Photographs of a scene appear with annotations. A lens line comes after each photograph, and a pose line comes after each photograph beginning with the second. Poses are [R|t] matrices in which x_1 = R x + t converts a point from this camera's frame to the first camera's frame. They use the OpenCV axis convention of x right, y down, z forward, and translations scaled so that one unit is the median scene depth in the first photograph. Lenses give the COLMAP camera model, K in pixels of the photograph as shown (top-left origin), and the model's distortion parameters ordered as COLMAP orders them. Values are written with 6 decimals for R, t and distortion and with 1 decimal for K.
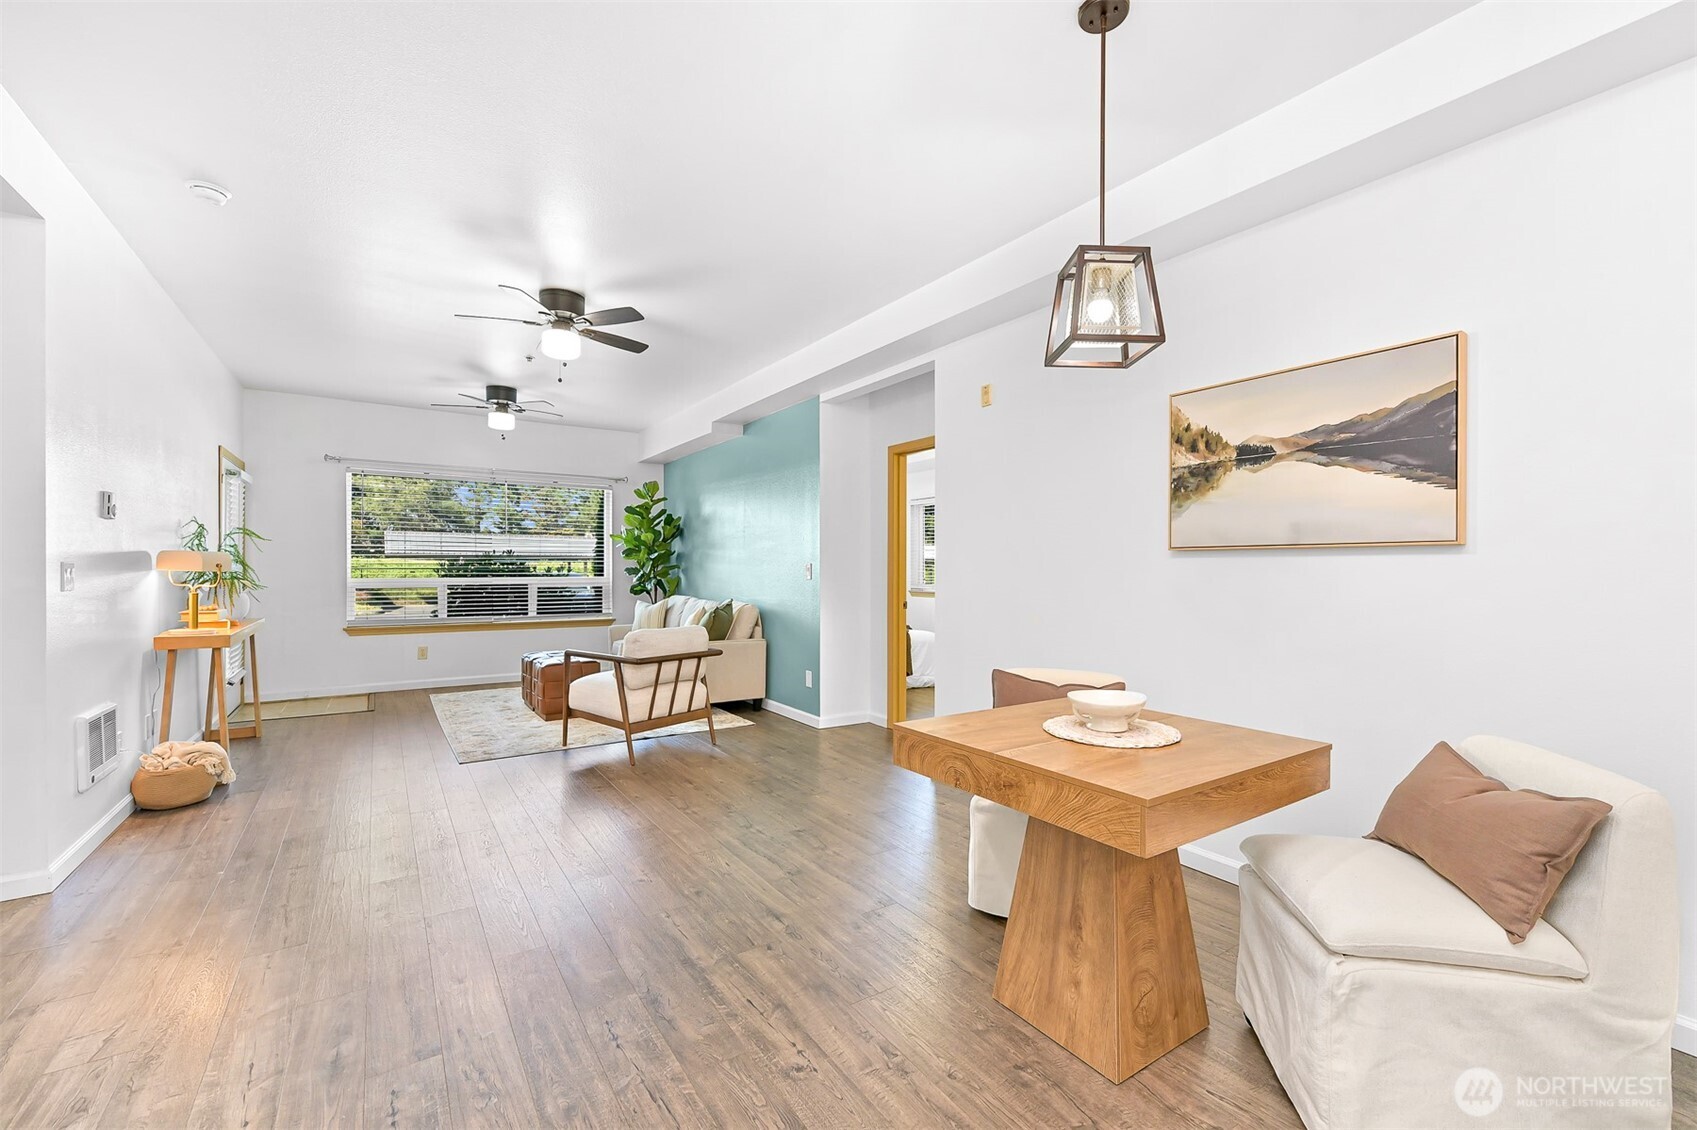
lens RADIAL K [[711.5, 0, 852.8], [0, 711.5, 569.2], [0, 0, 1]] dist [-0.000874, 0.000236]
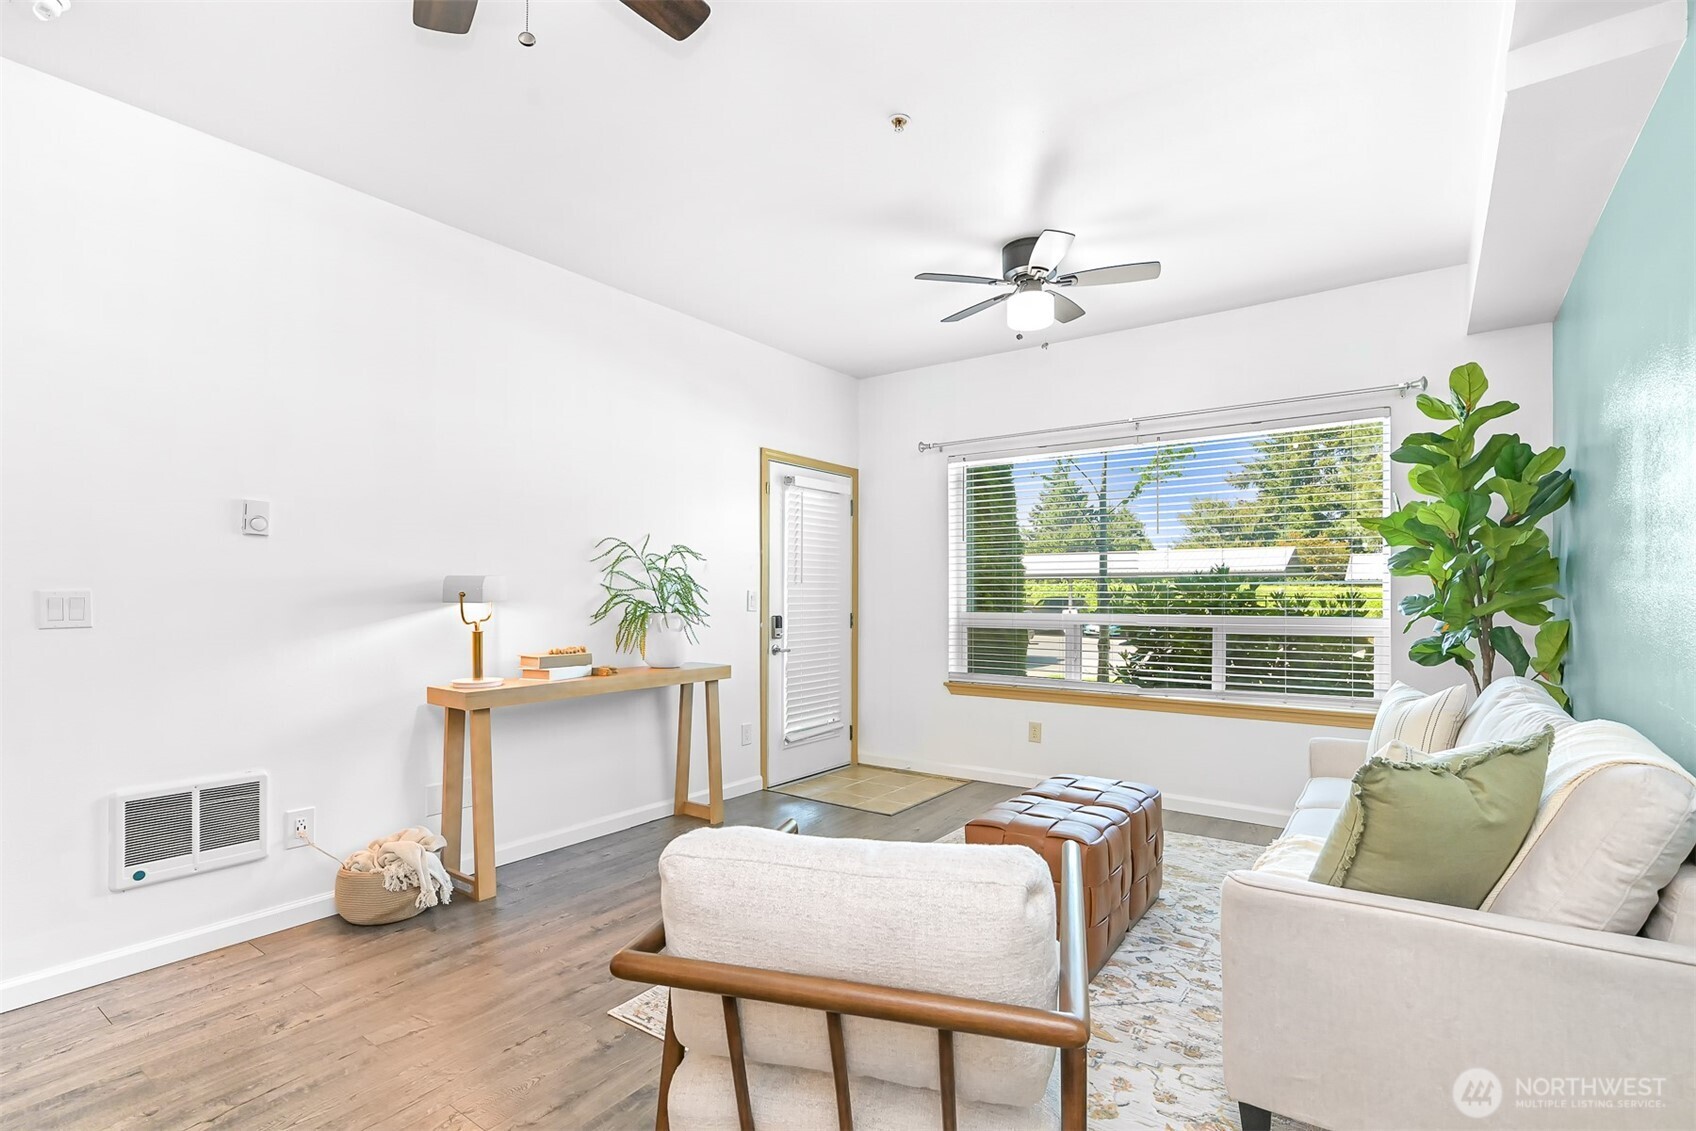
lens RADIAL K [[784.4, 0, 868.7], [0, 784.4, 601.0], [0, 0, 1]] dist [0.000653, -0.000060]
pose [[0.350791, 0.001490, -0.936453, -0.008699], [-0.000541, 0.999999, 0.001388, -0.000150], [0.936454, 0.000020, 0.350791, 0.904778]]
